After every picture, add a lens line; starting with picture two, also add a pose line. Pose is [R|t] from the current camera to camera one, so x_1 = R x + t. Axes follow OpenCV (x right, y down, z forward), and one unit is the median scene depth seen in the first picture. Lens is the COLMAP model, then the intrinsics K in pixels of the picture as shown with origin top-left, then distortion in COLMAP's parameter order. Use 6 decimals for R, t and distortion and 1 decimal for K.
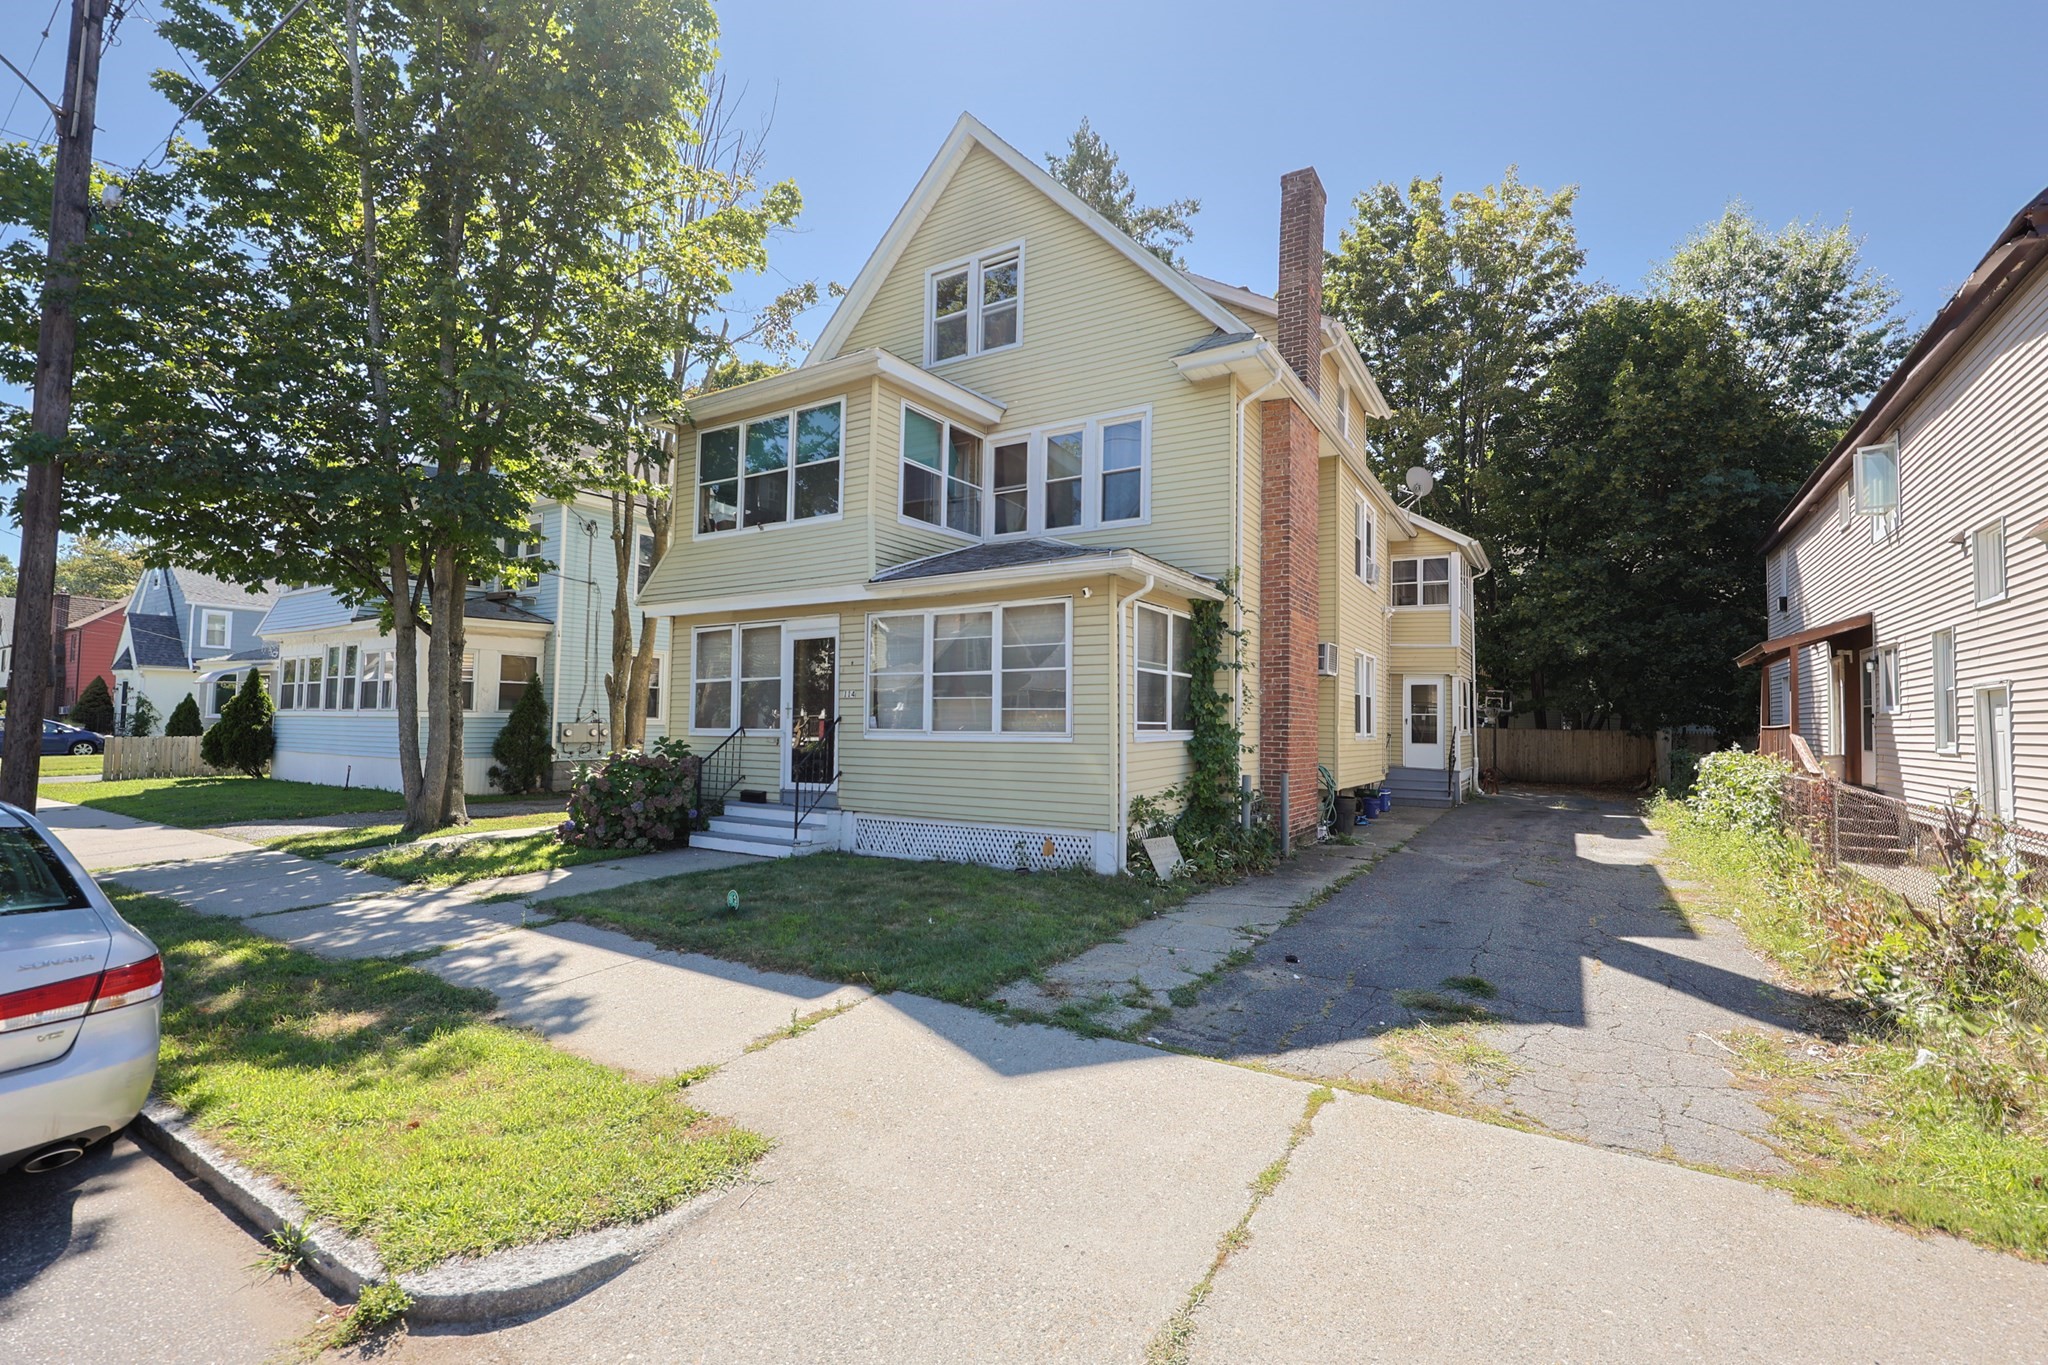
lens RADIAL K [[877.0, 0, 1033.3], [0, 877.0, 670.2], [0, 0, 1]] dist [-0.000336, -0.000155]
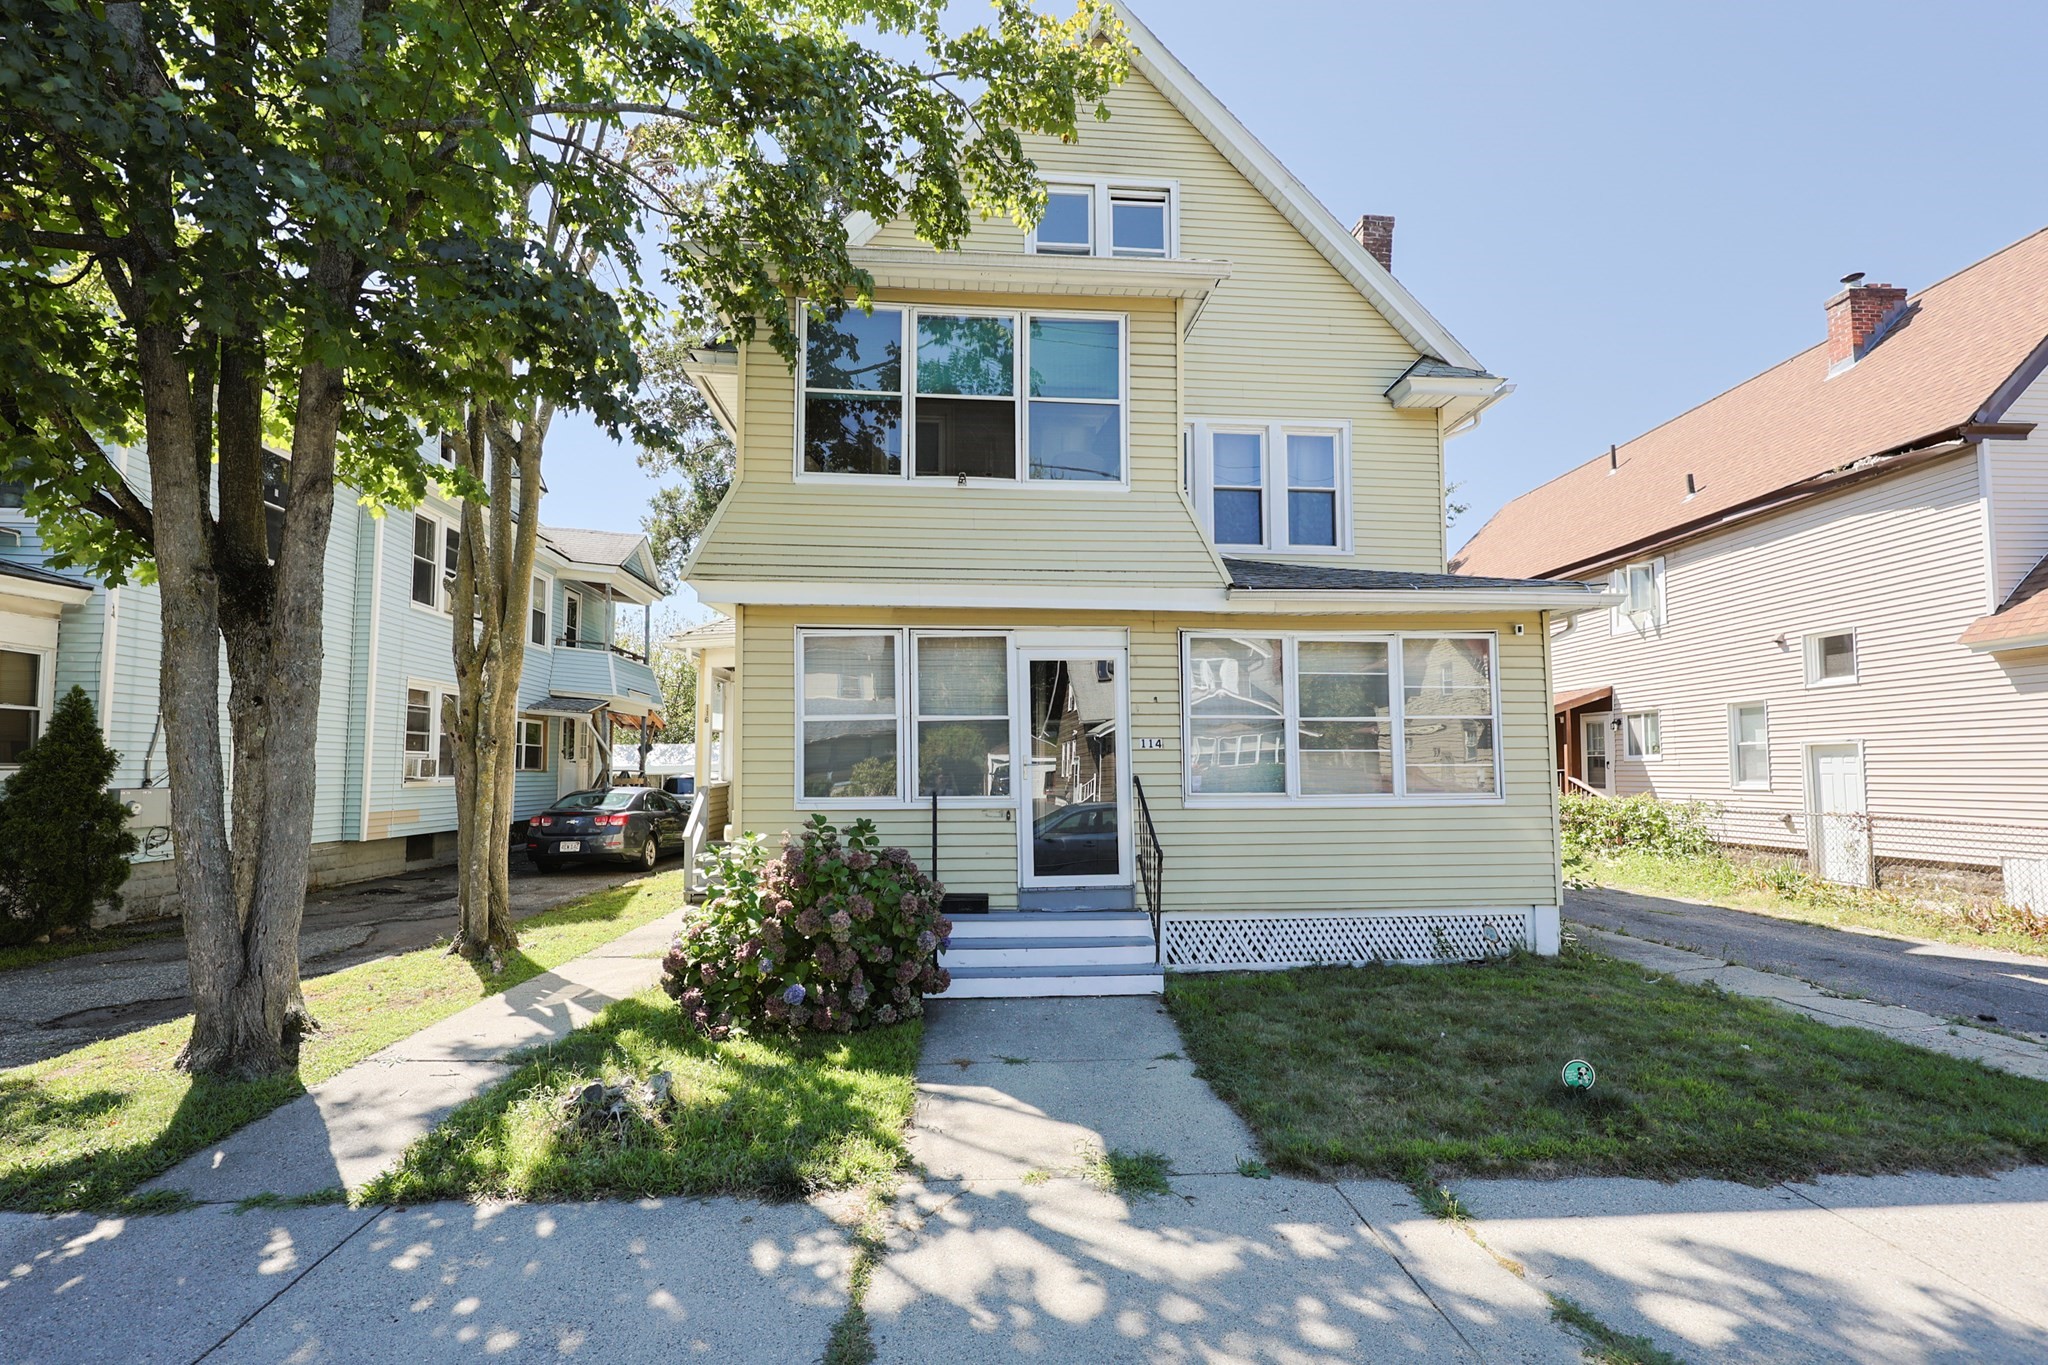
lens RADIAL K [[948.7, 0, 1024.0], [0, 948.7, 682.5], [0, 0, 1]] dist [0.000276, -0.000065]
pose [[0.800324, 0.045726, 0.597822, -0.704086], [-0.027370, 0.998834, -0.039756, 0.011366], [-0.598943, 0.015455, 0.800642, 0.429561]]
